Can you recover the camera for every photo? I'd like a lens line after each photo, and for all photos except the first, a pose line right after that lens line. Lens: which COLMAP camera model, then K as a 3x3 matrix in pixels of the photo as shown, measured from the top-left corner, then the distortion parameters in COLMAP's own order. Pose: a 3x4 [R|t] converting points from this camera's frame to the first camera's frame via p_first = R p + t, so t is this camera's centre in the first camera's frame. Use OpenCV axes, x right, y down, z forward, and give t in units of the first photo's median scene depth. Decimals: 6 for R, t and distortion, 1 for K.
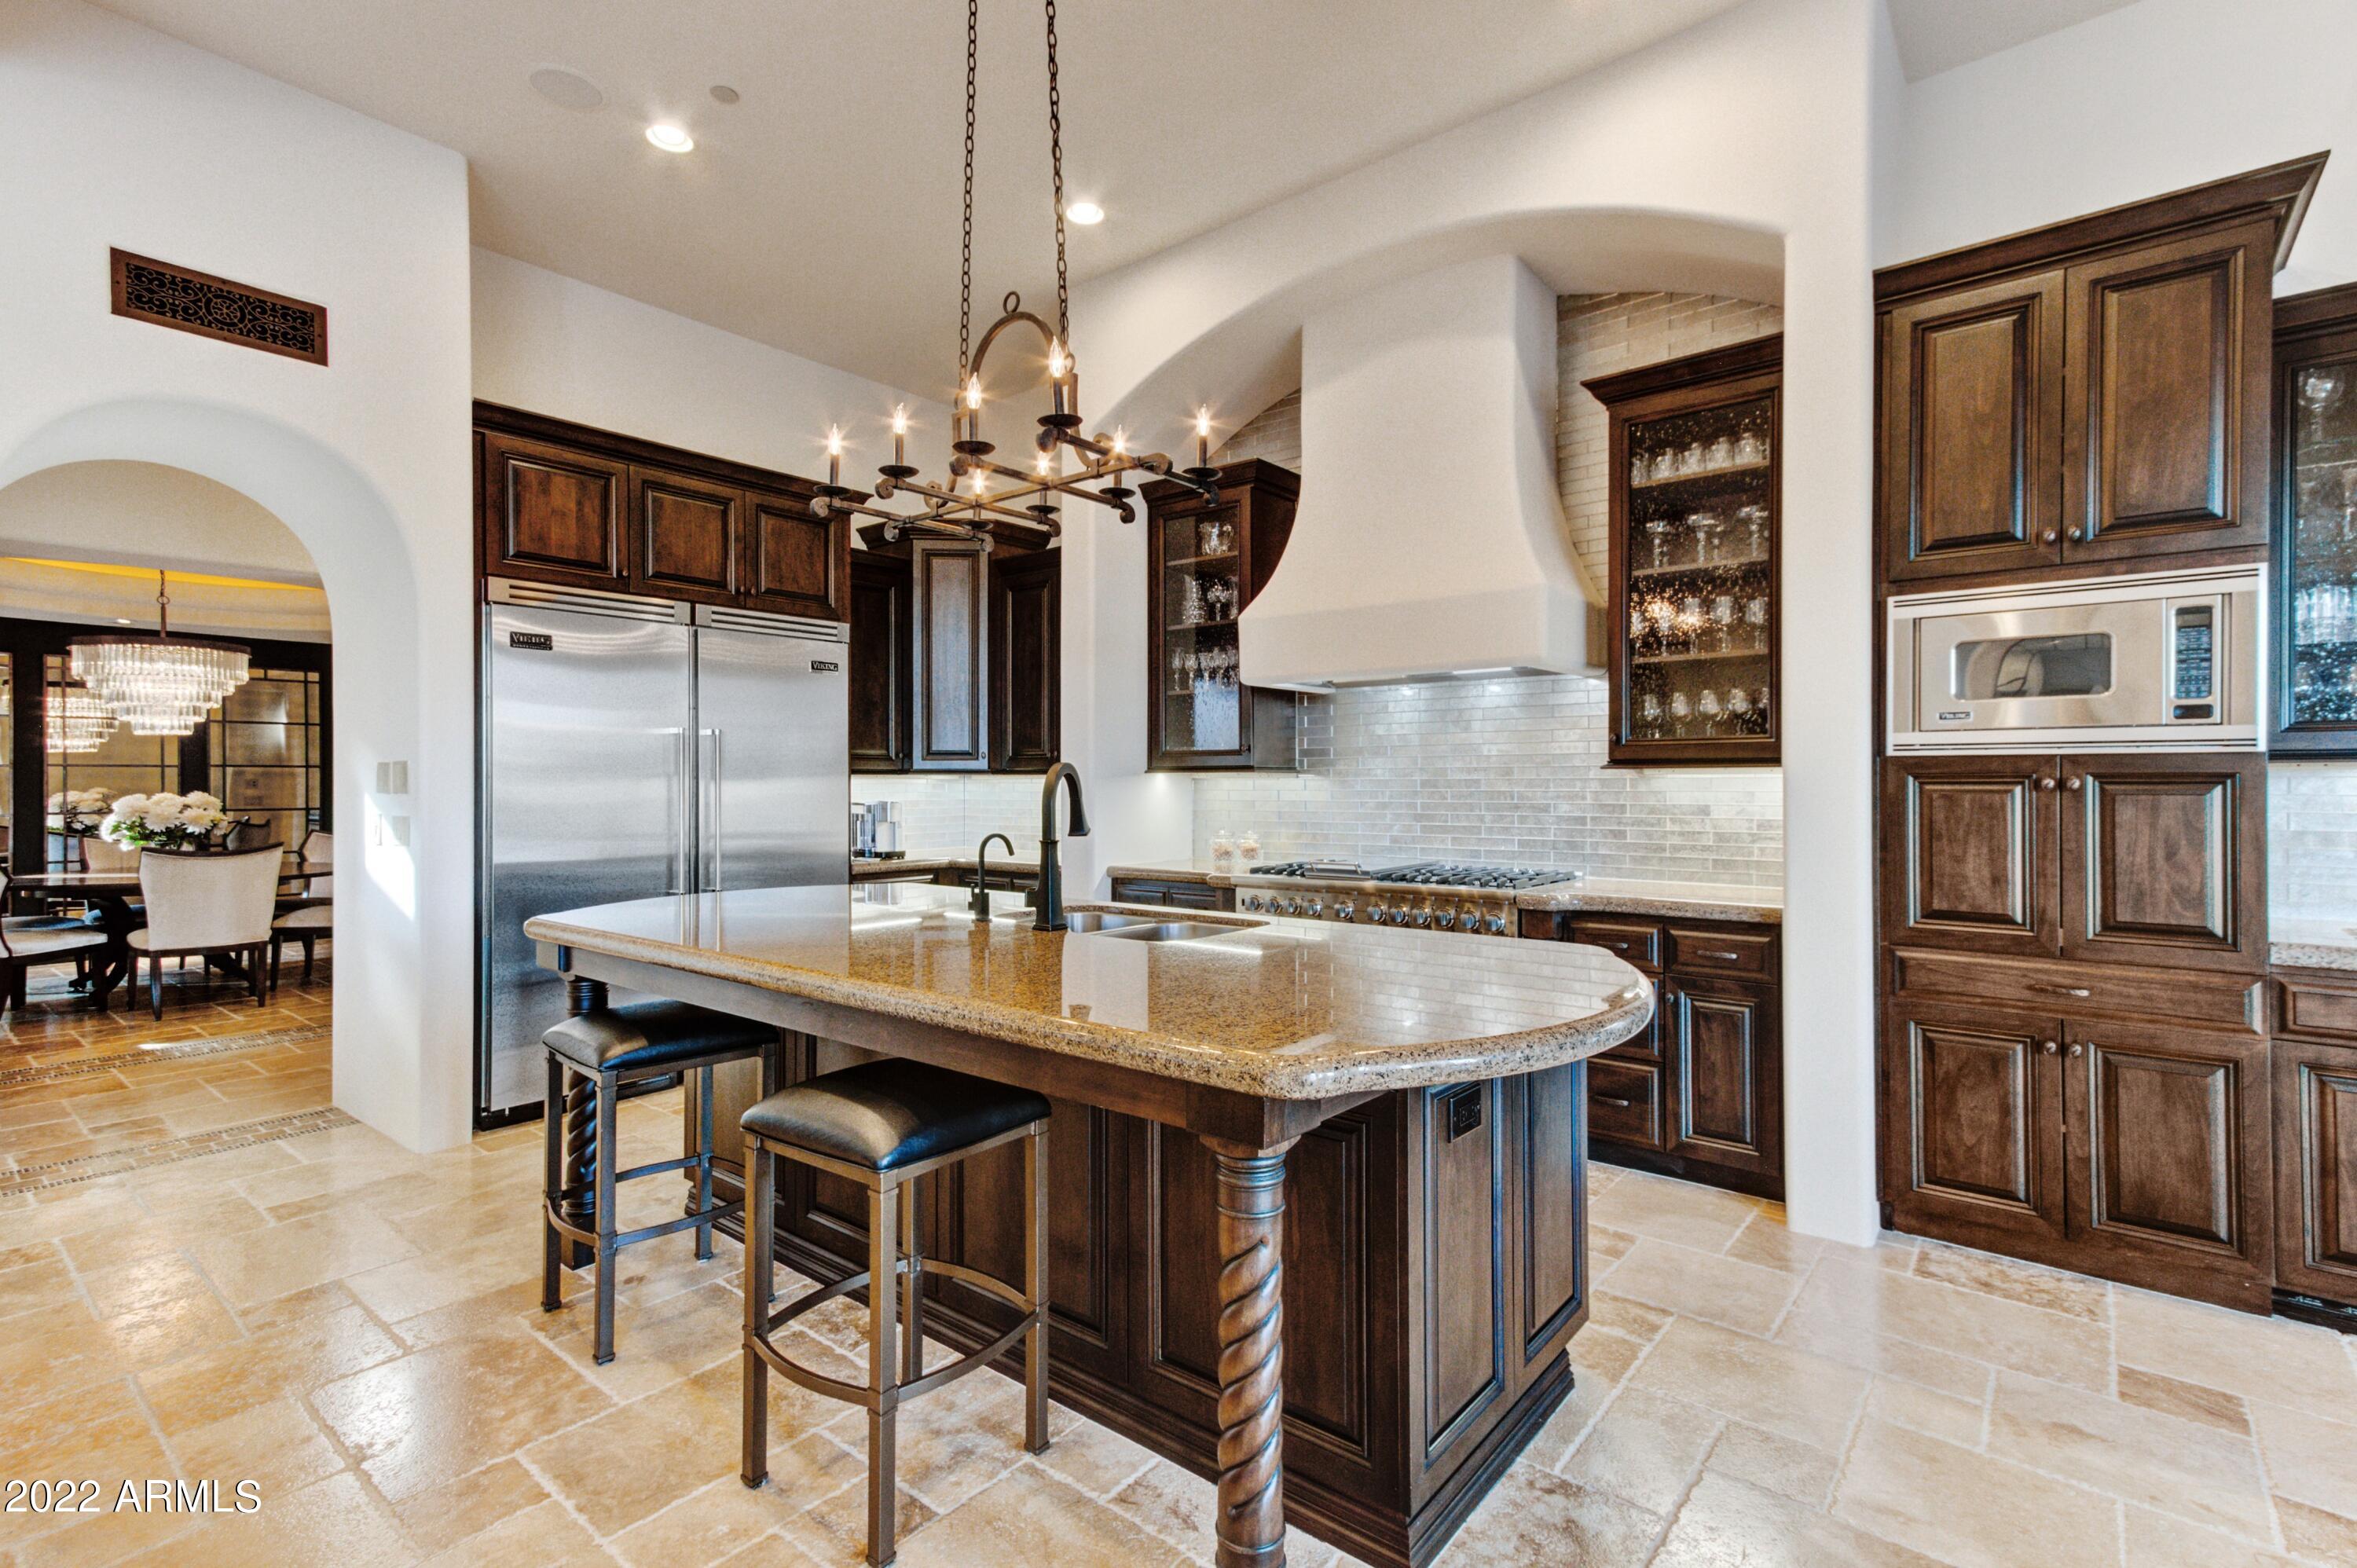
lens RADIAL K [[1094.7, 0, 1194.0], [0, 1094.7, 780.0], [0, 0, 1]] dist [0.025204, 0.000854]
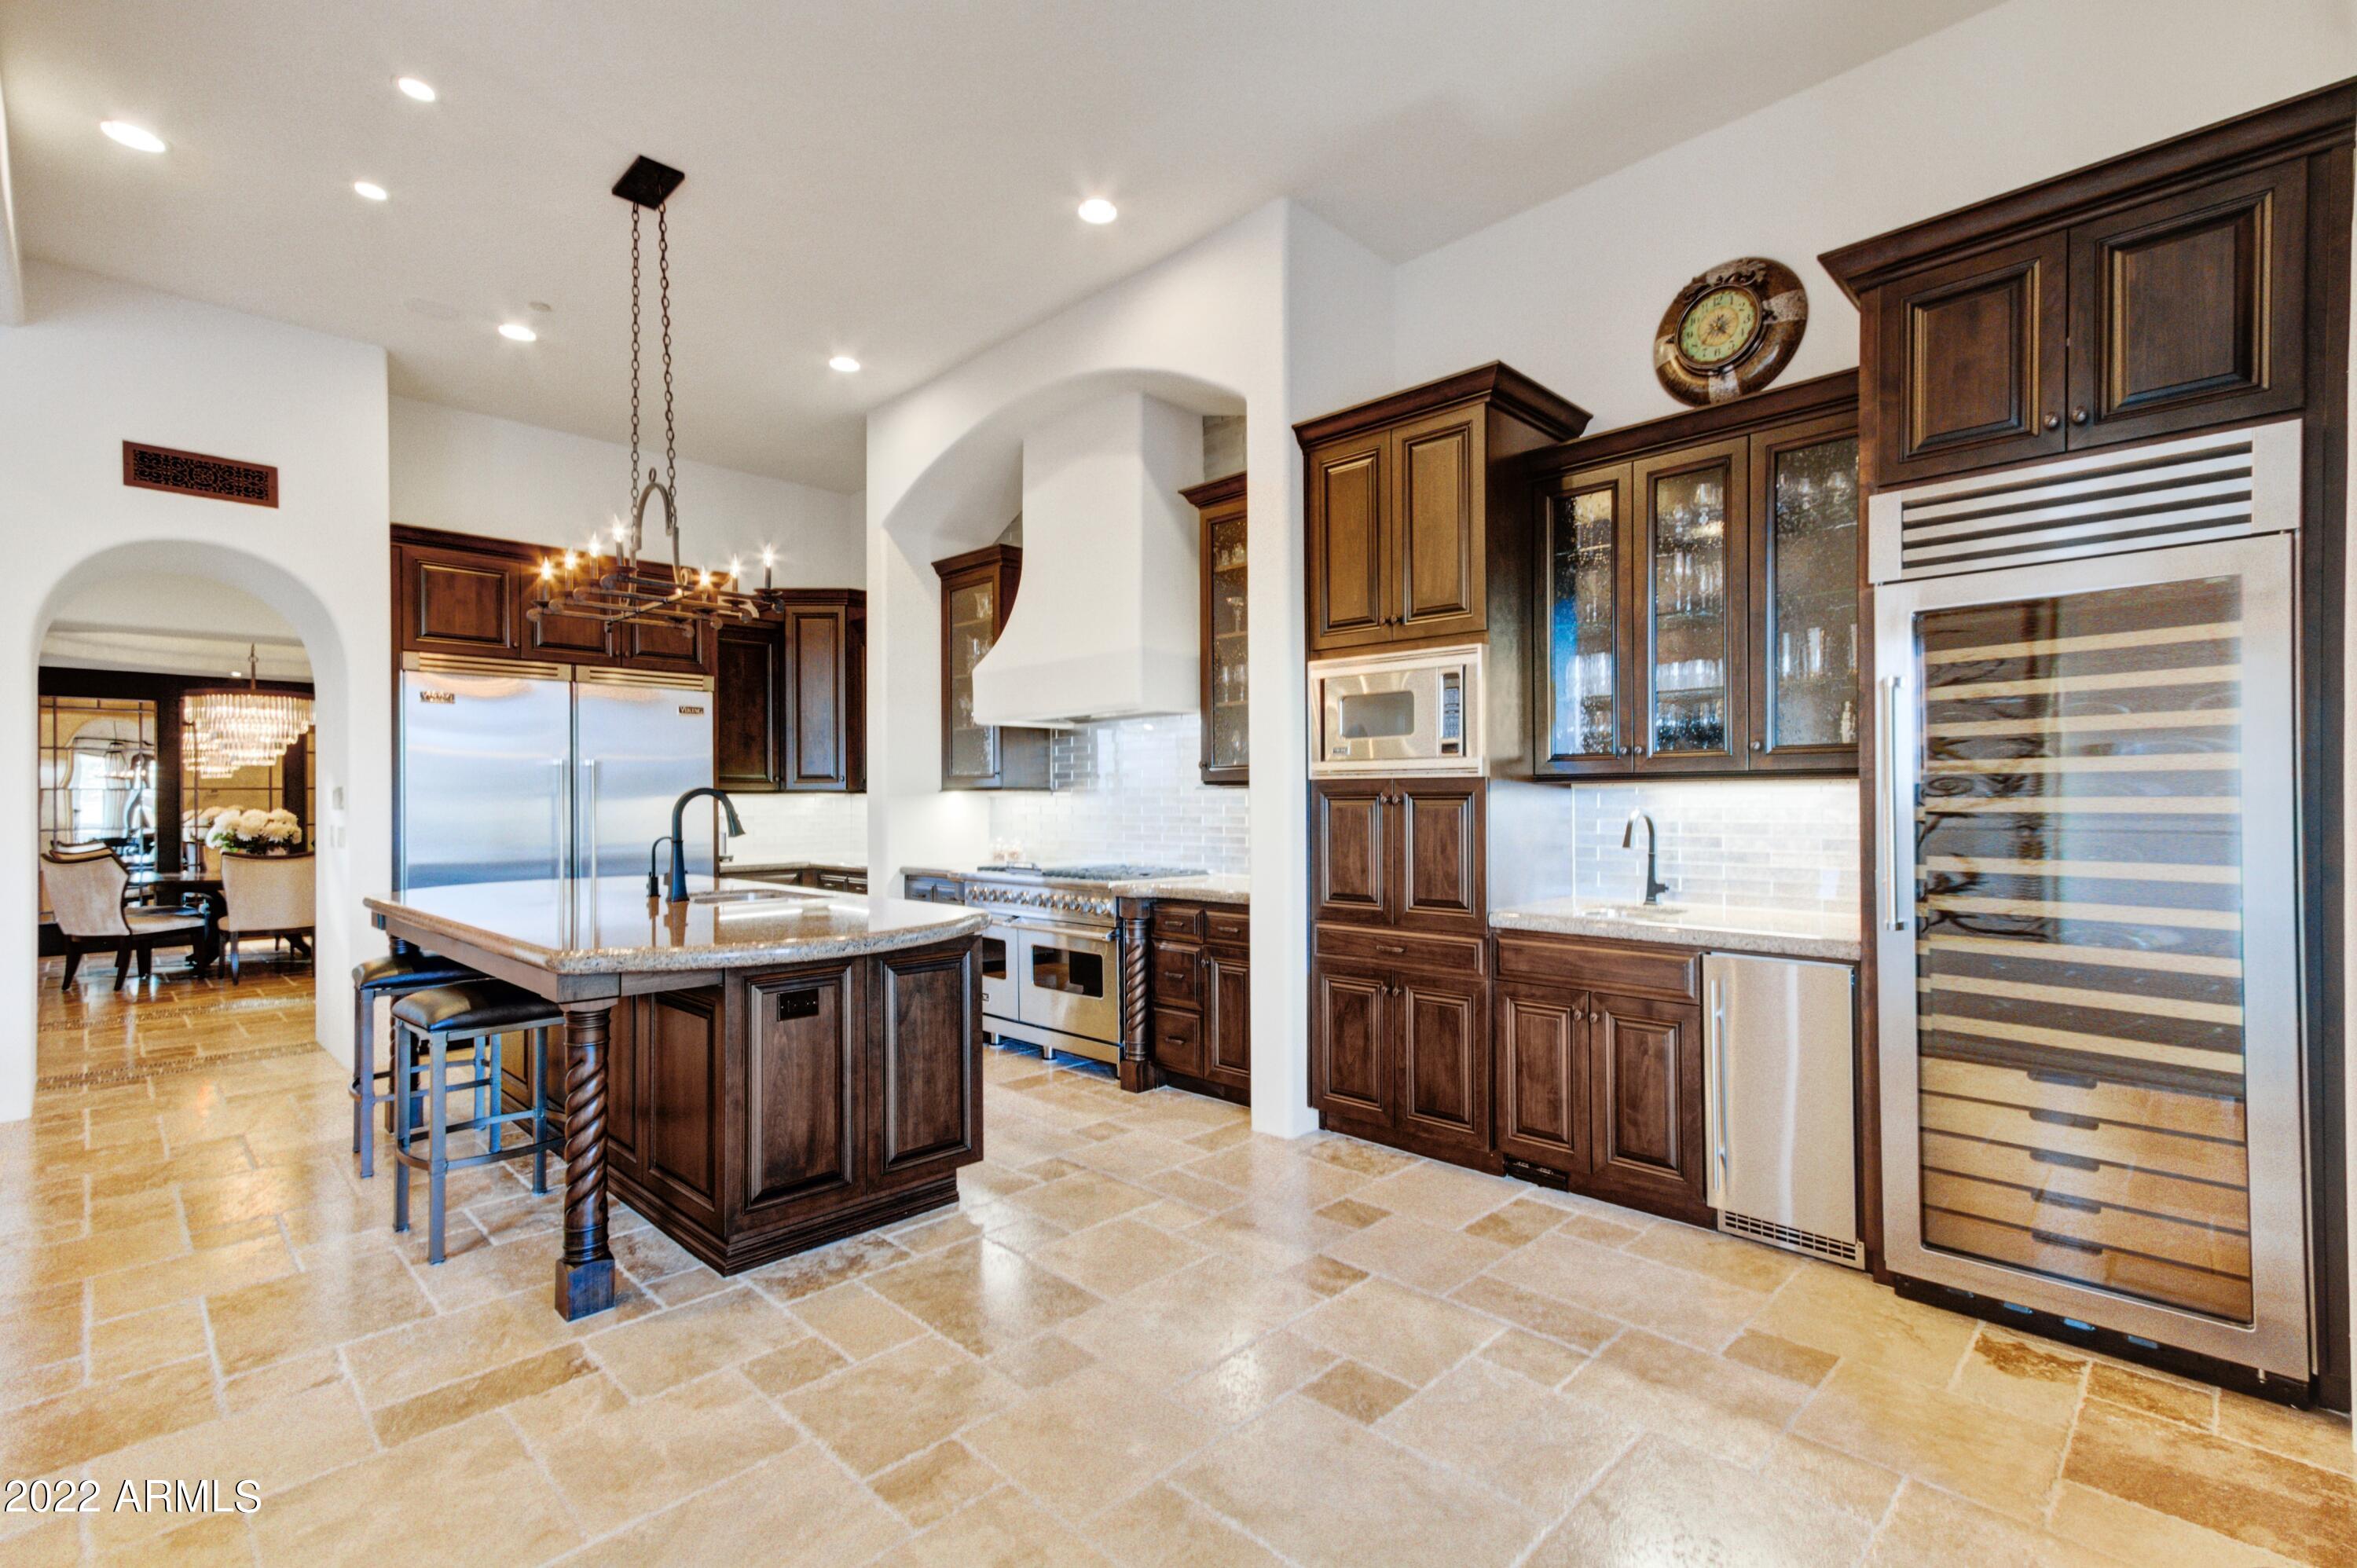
lens RADIAL K [[1082.0, 0, 1200.8], [0, 1082.0, 791.1], [0, 0, 1]] dist [0.030242, 0.000199]
pose [[0.995504, -0.004778, -0.094598, 0.472773], [0.004424, 0.999982, -0.003948, -0.001979], [0.094615, 0.003511, 0.995508, -0.259523]]
